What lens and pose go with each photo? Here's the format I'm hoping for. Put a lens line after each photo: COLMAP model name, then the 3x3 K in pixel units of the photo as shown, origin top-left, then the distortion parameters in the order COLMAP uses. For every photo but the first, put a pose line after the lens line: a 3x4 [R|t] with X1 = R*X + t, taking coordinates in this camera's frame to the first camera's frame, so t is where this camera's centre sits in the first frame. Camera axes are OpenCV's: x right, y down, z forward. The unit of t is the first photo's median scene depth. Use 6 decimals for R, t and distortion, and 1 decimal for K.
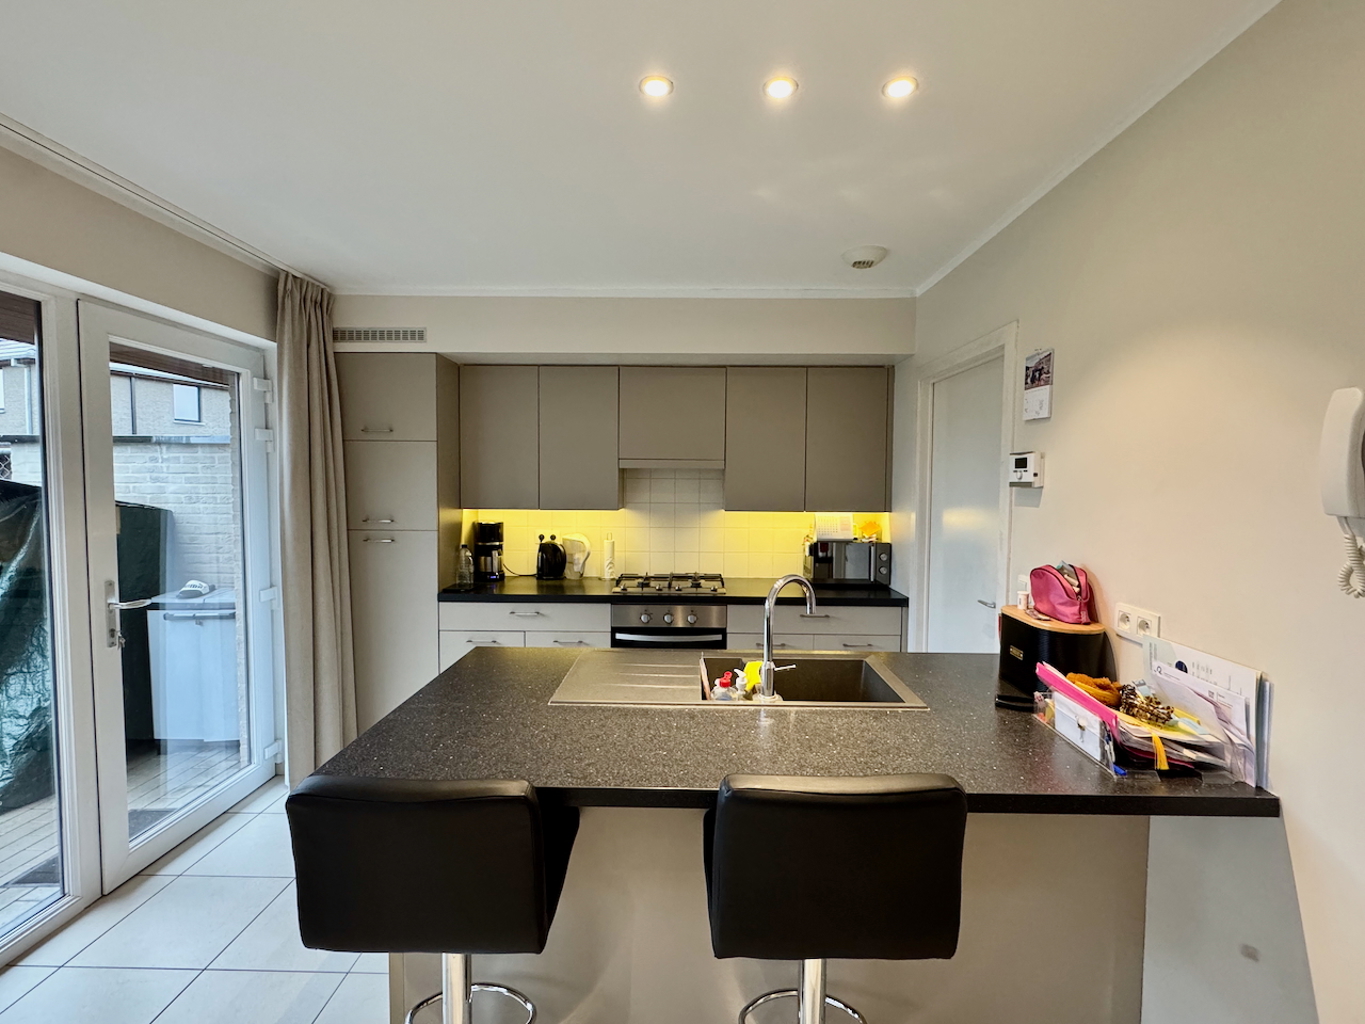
lens RADIAL K [[625.8, 0, 681.2], [0, 625.8, 506.9], [0, 0, 1]] dist [-0.001702, 0.000130]
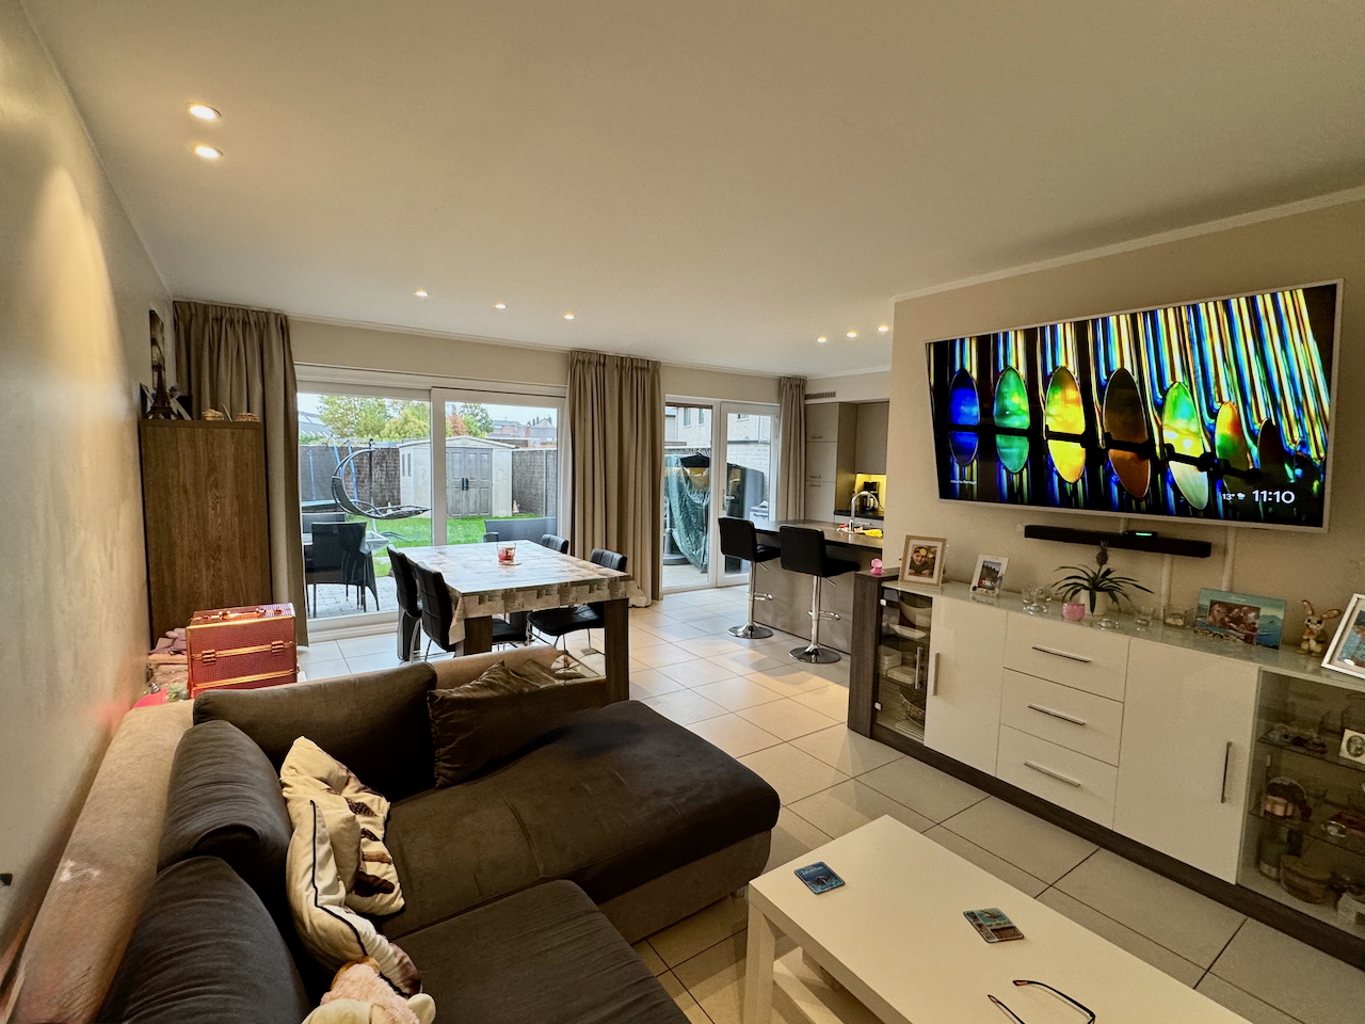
lens RADIAL K [[625.8, 0, 681.2], [0, 625.8, 506.9], [0, 0, 1]] dist [-0.001702, 0.000130]
pose [[0.583853, 0.070862, -0.808761, 1.130768], [-0.051590, 0.997409, 0.050147, 0.042729], [0.810219, 0.012445, 0.585996, -0.766753]]
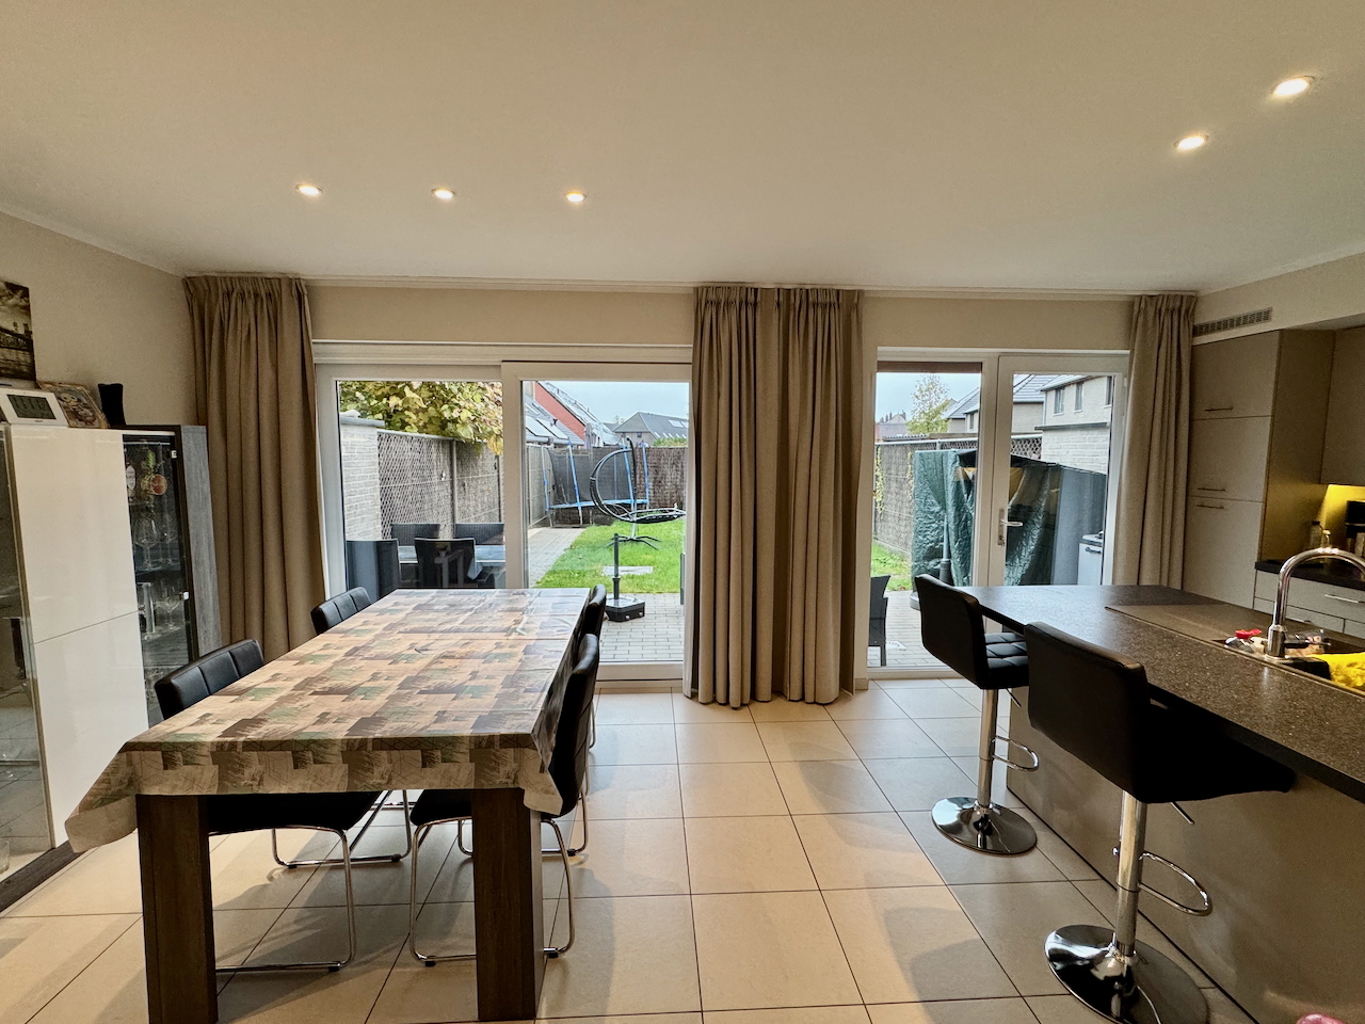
lens RADIAL K [[625.8, 0, 681.2], [0, 625.8, 506.9], [0, 0, 1]] dist [-0.001702, 0.000130]
pose [[0.073750, 0.084419, -0.993697, 0.599711], [-0.046246, 0.995628, 0.081150, 0.006188], [0.996204, 0.039970, 0.077332, -0.049658]]
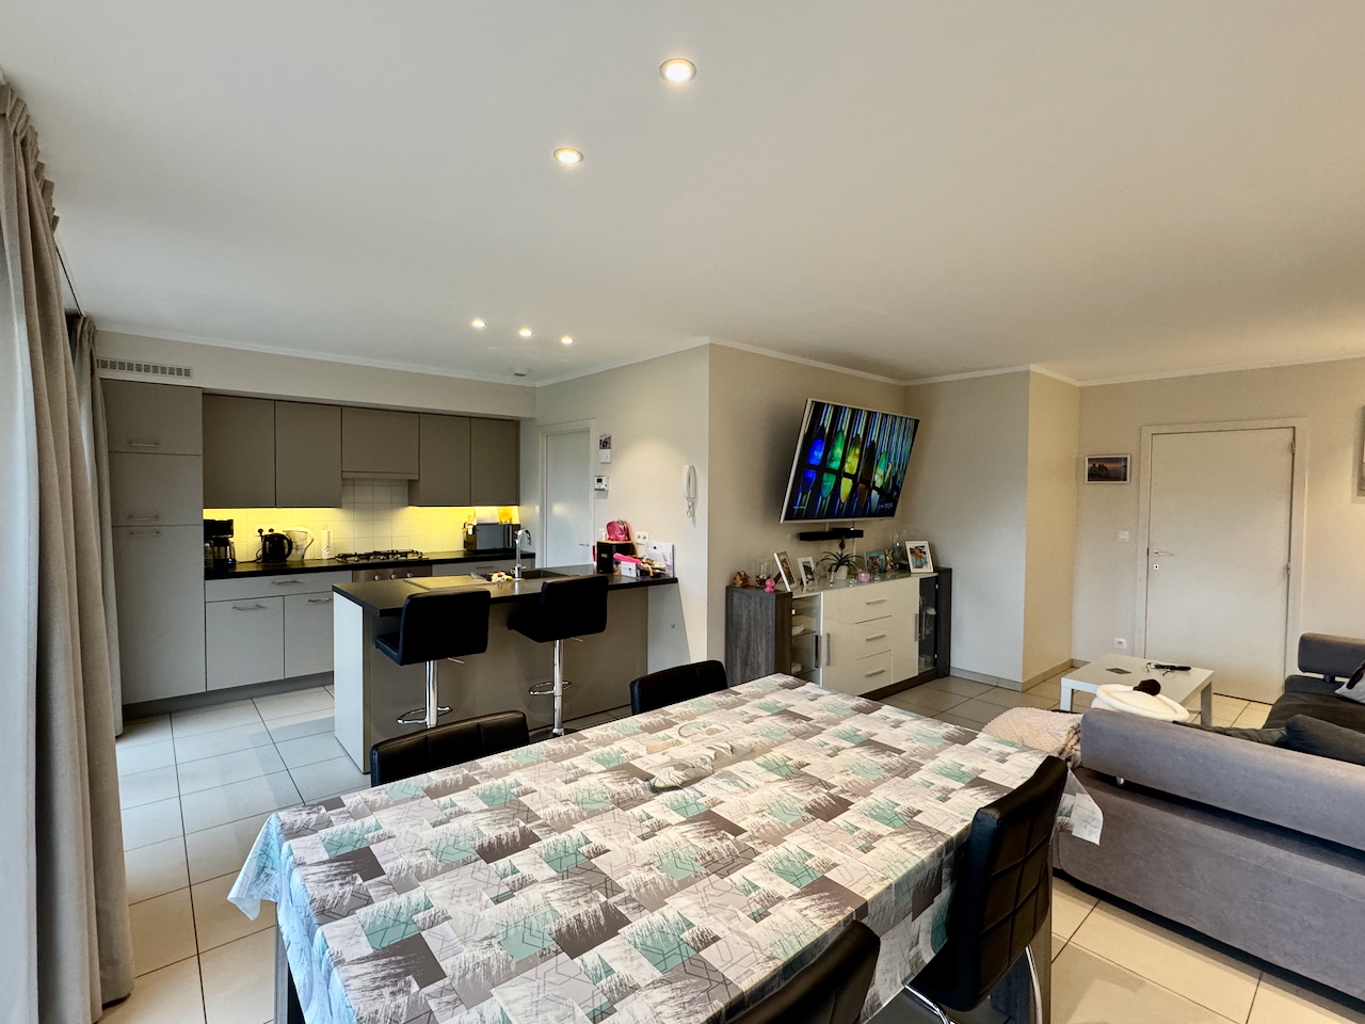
lens RADIAL K [[625.8, 0, 681.2], [0, 625.8, 506.9], [0, 0, 1]] dist [-0.001702, 0.000130]
pose [[0.744559, -0.016309, 0.667357, -0.537979], [0.023303, 0.999727, -0.001569, 0.027143], [-0.667149, 0.016720, 0.744736, -0.644104]]
